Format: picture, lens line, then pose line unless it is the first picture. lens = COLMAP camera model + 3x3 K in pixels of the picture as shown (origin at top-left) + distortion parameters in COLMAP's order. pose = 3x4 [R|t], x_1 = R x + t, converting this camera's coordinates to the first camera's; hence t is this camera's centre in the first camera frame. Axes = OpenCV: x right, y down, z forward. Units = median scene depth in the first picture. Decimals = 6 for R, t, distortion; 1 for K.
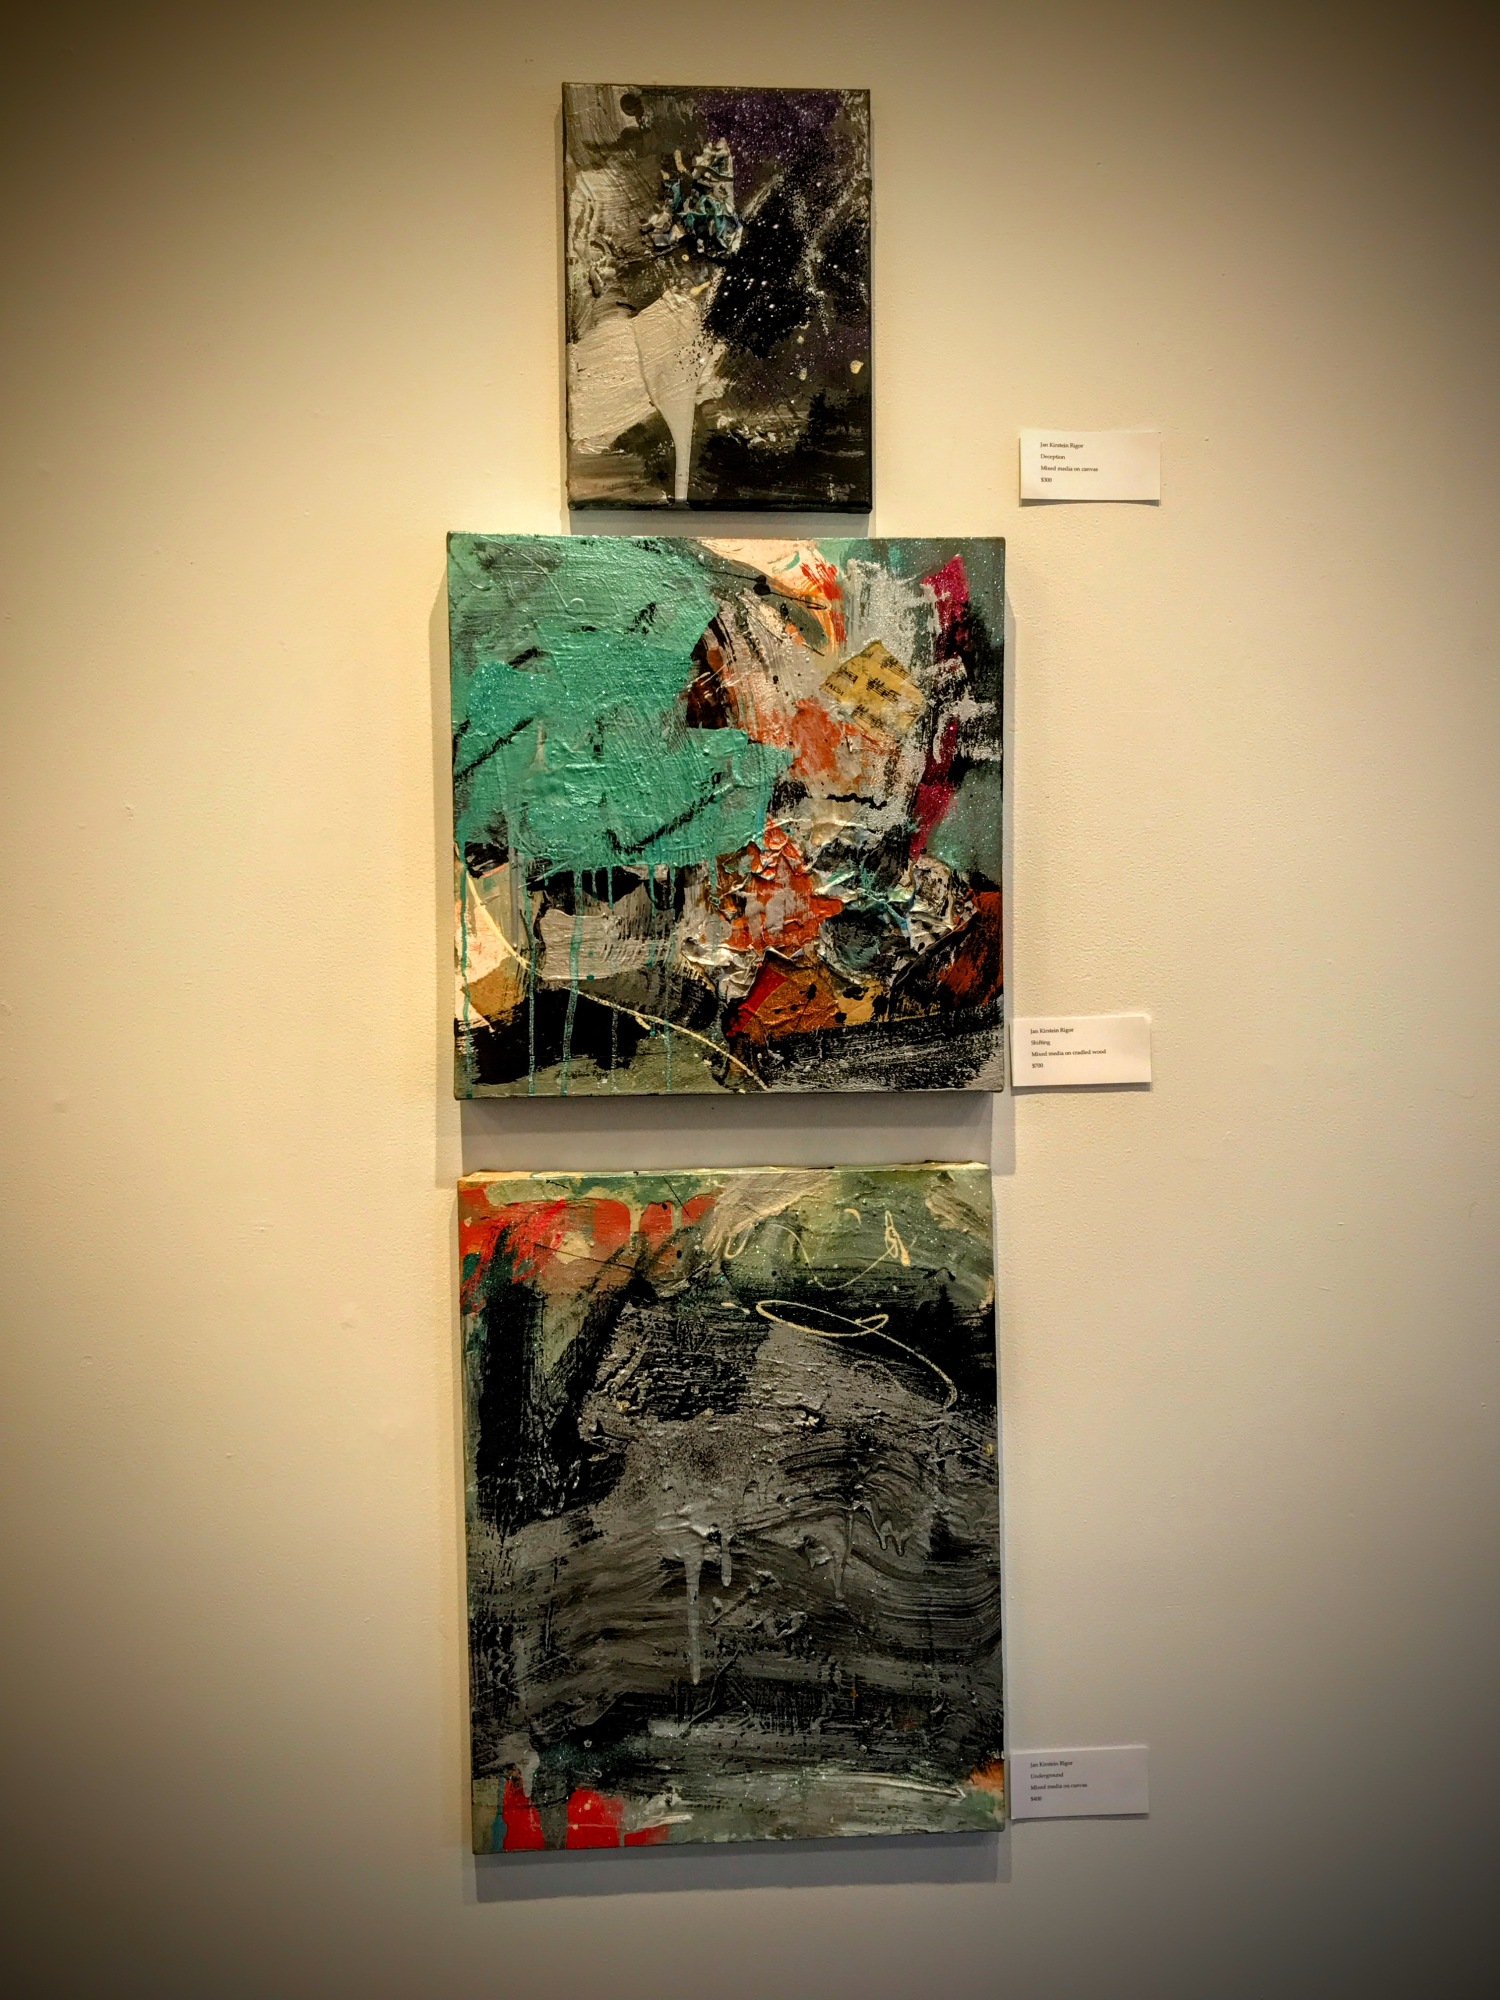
lens RADIAL K [[1634.0, 0, 751.1], [0, 1634.0, 986.2], [0, 0, 1]] dist [0.051541, -0.088401]
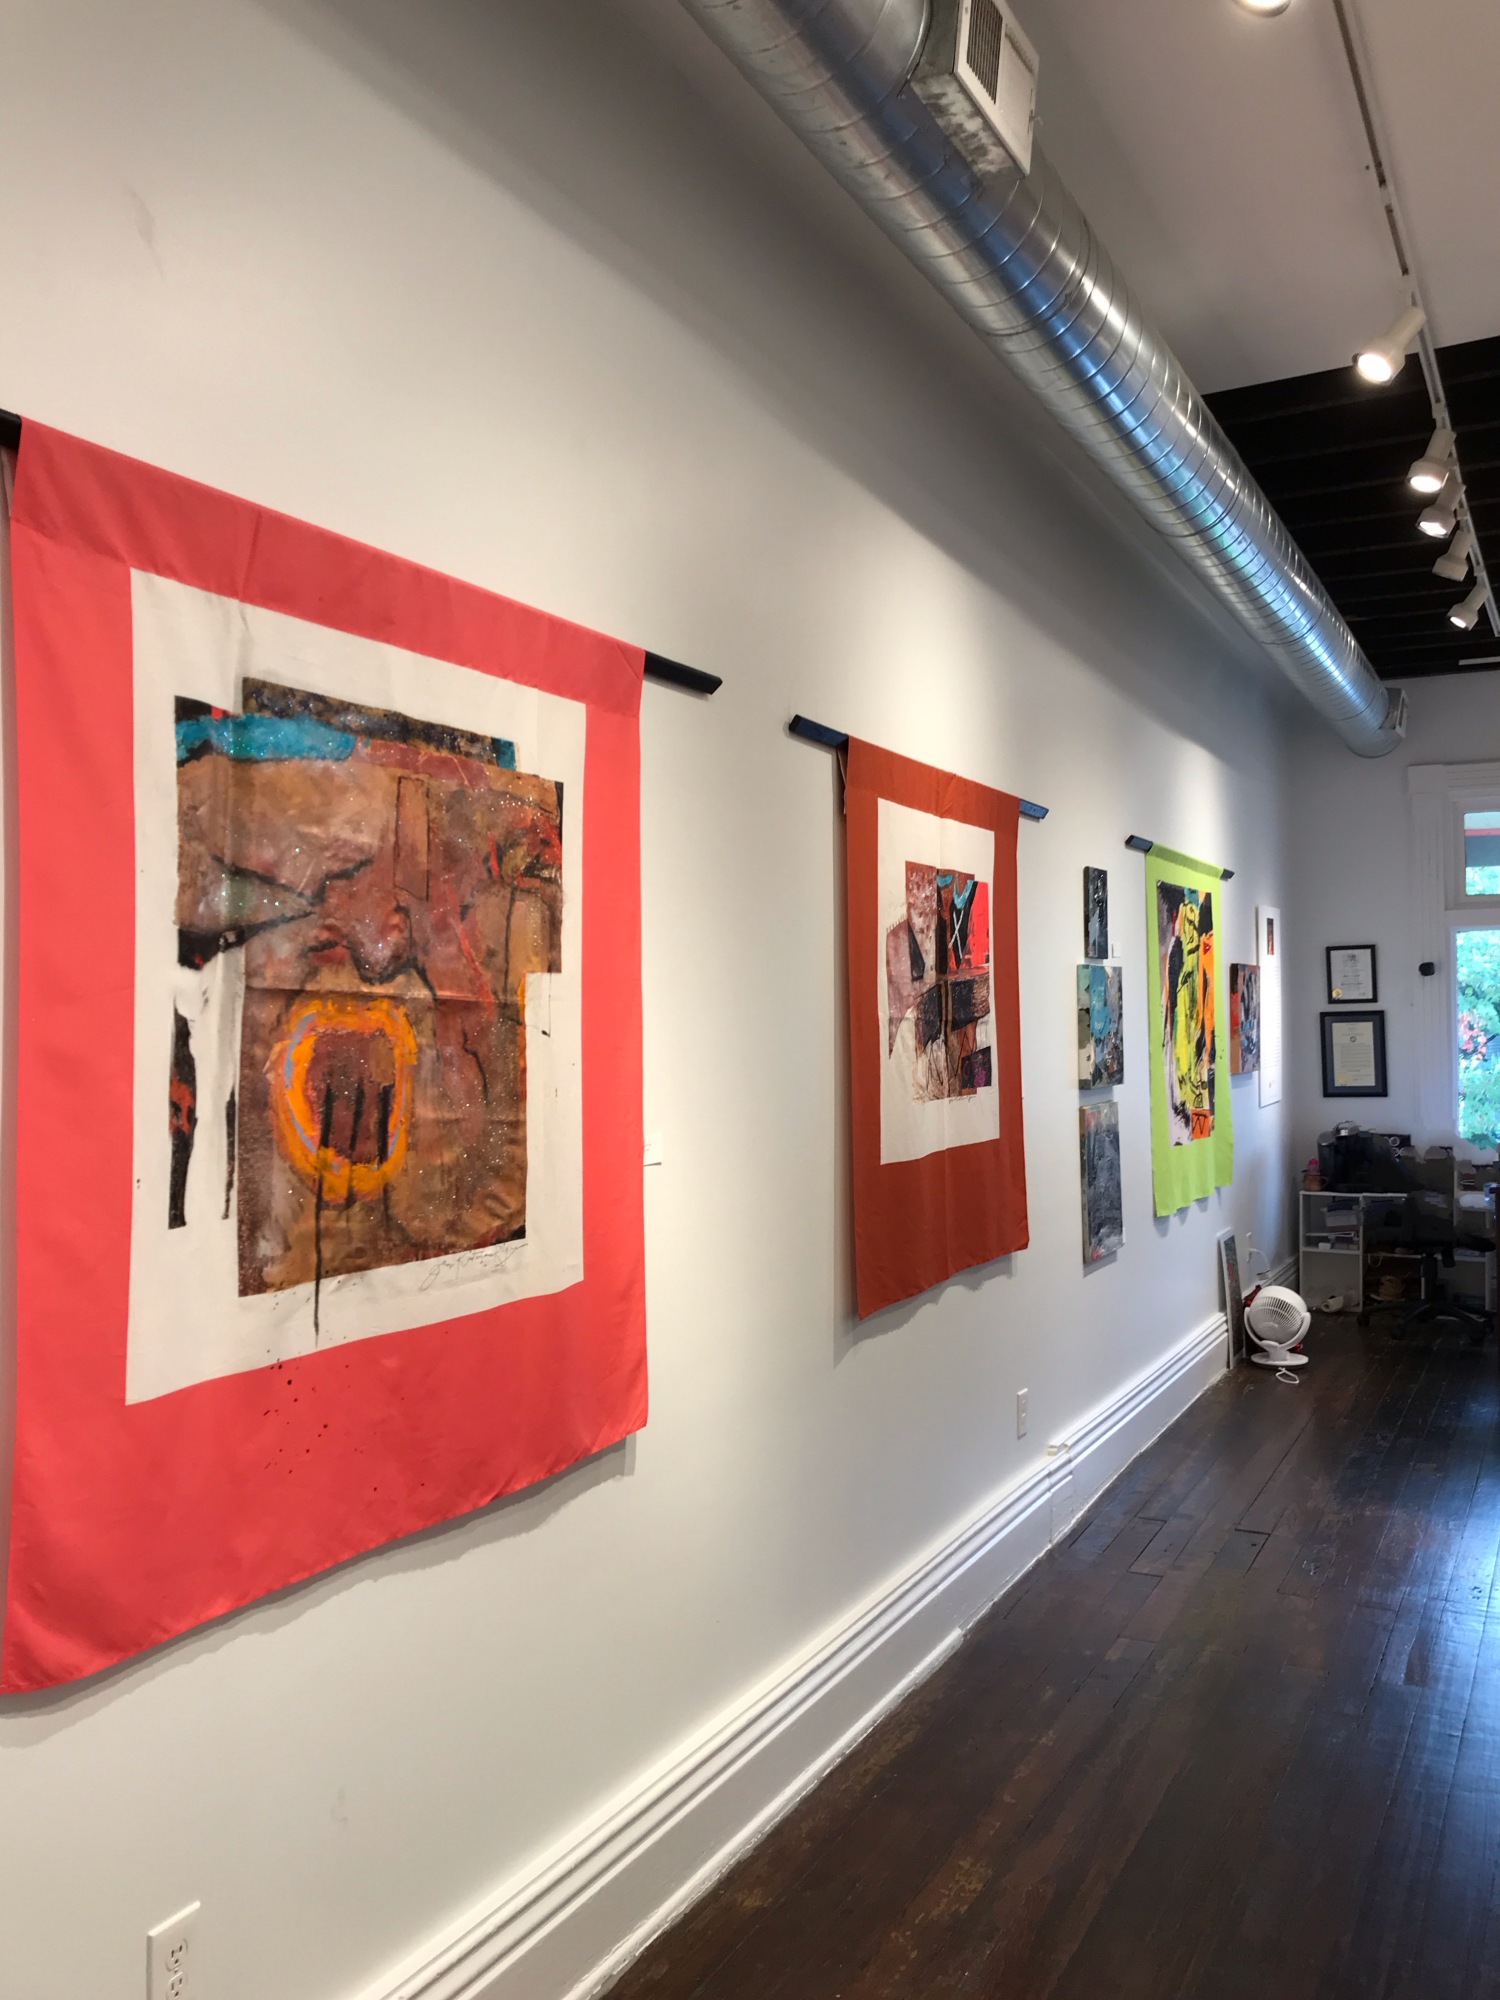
lens RADIAL K [[1634.0, 0, 745.5], [0, 1634.0, 993.0], [0, 0, 1]] dist [0.051541, -0.088401]
pose [[0.511718, 0.010191, 0.859093, -4.418885], [0.035539, 0.998823, -0.033018, -0.078480], [-0.858418, 0.047427, 0.510753, -0.478314]]
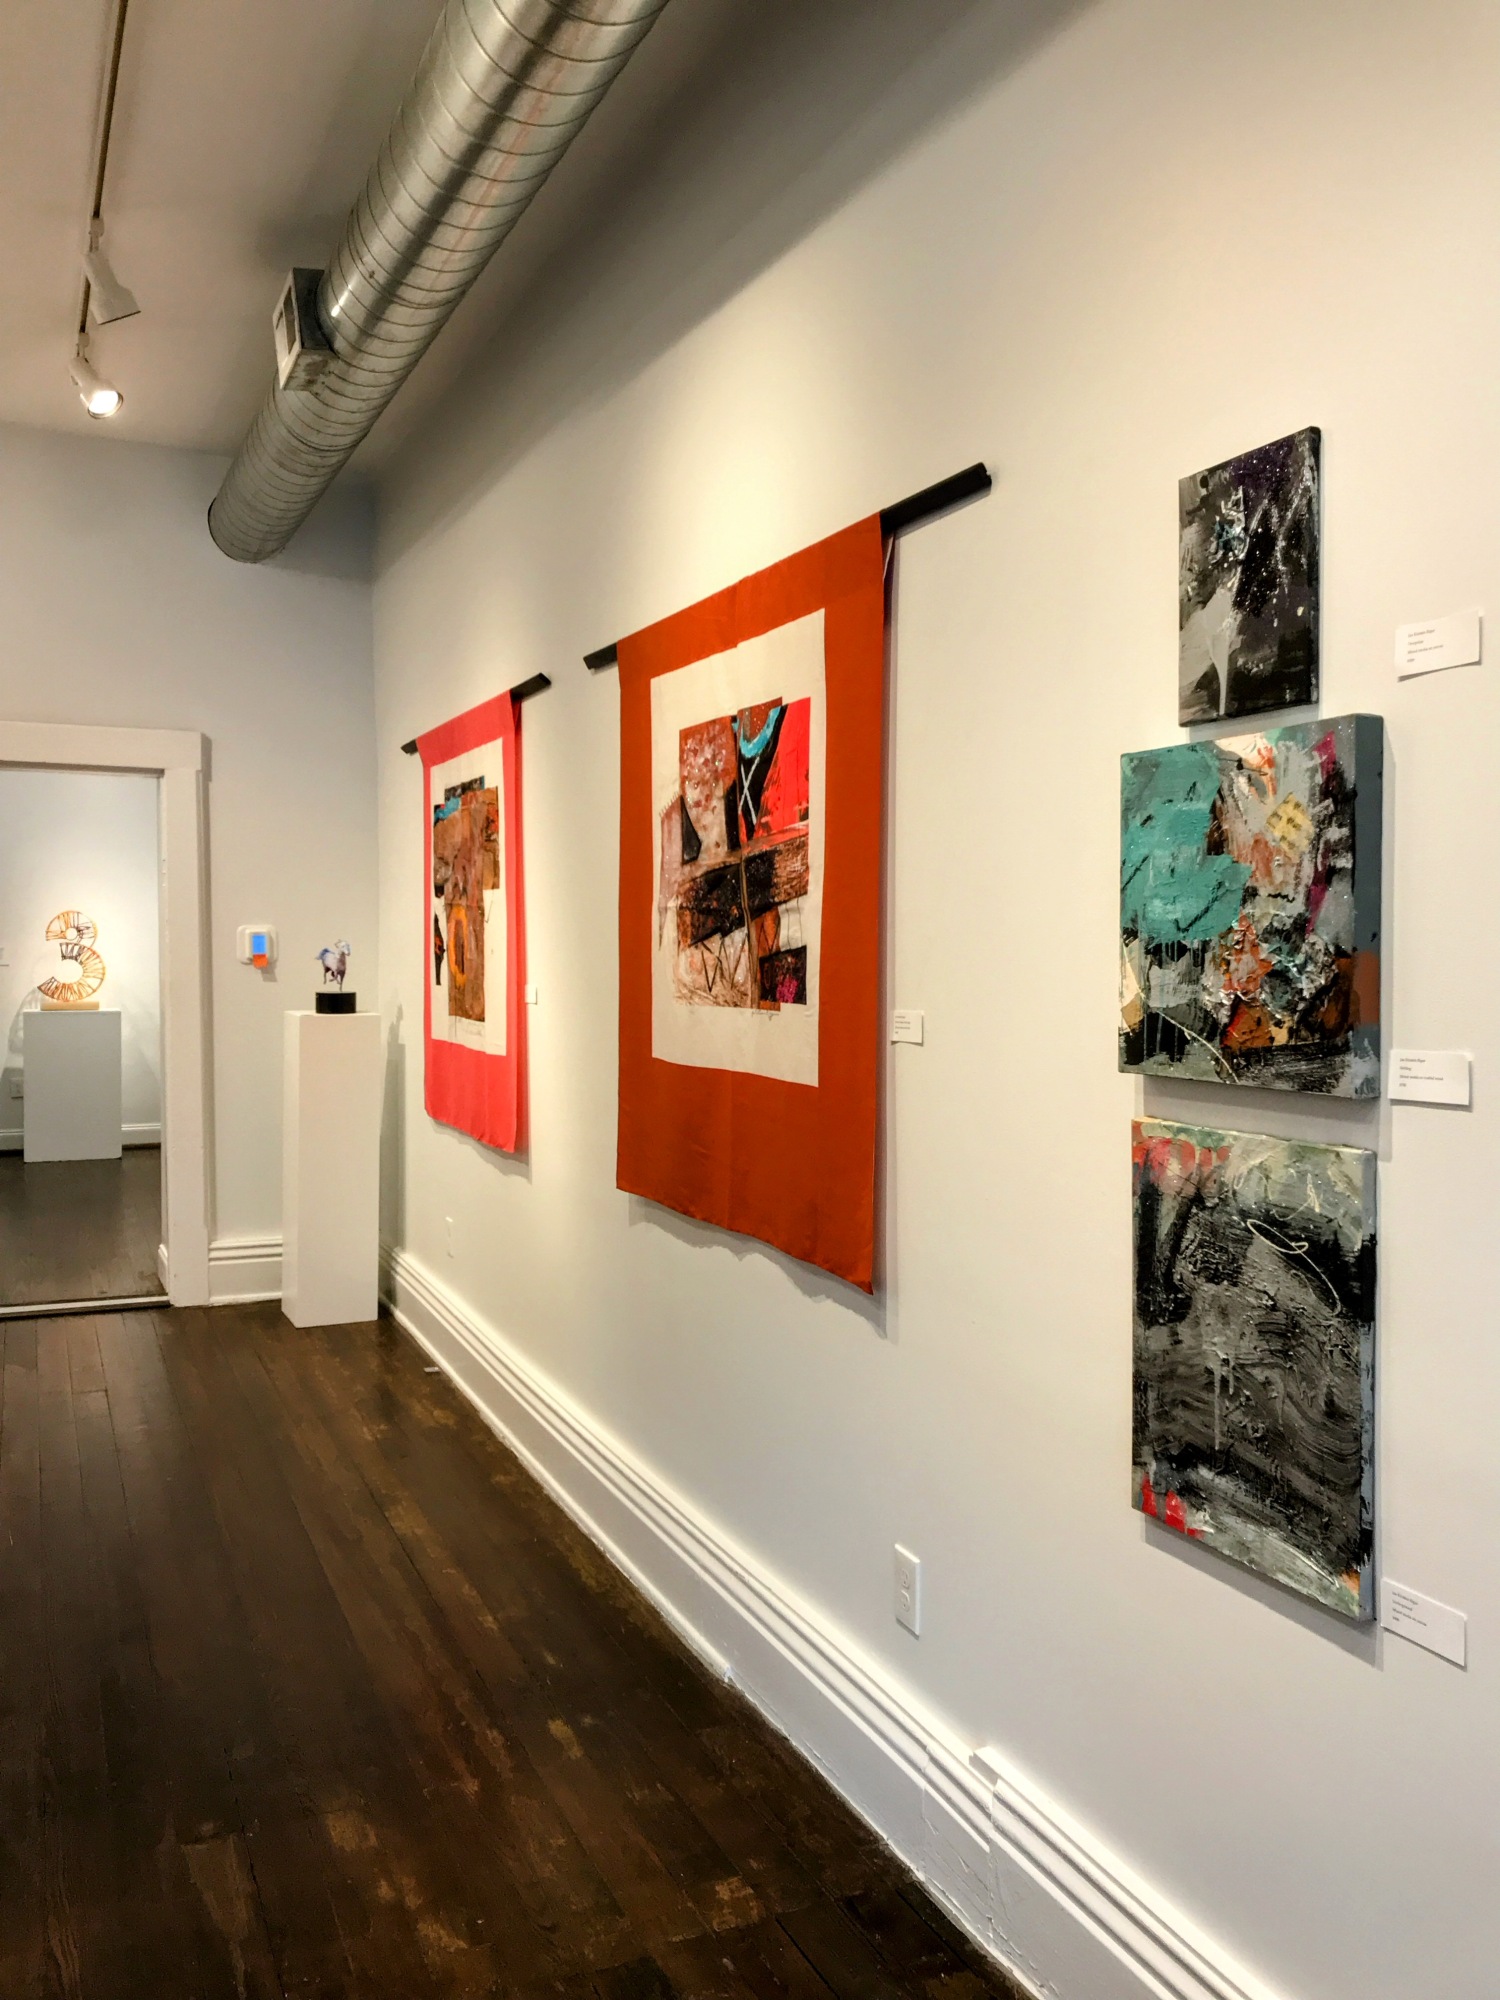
lens RADIAL K [[1634.0, 0, 755.7], [0, 1634.0, 1007.4], [0, 0, 1]] dist [0.051541, -0.088401]
pose [[0.350787, 0.042192, -0.935504, 1.314976], [-0.035494, 0.998866, 0.031740, -0.042155], [0.935783, 0.022071, 0.351886, 0.006360]]
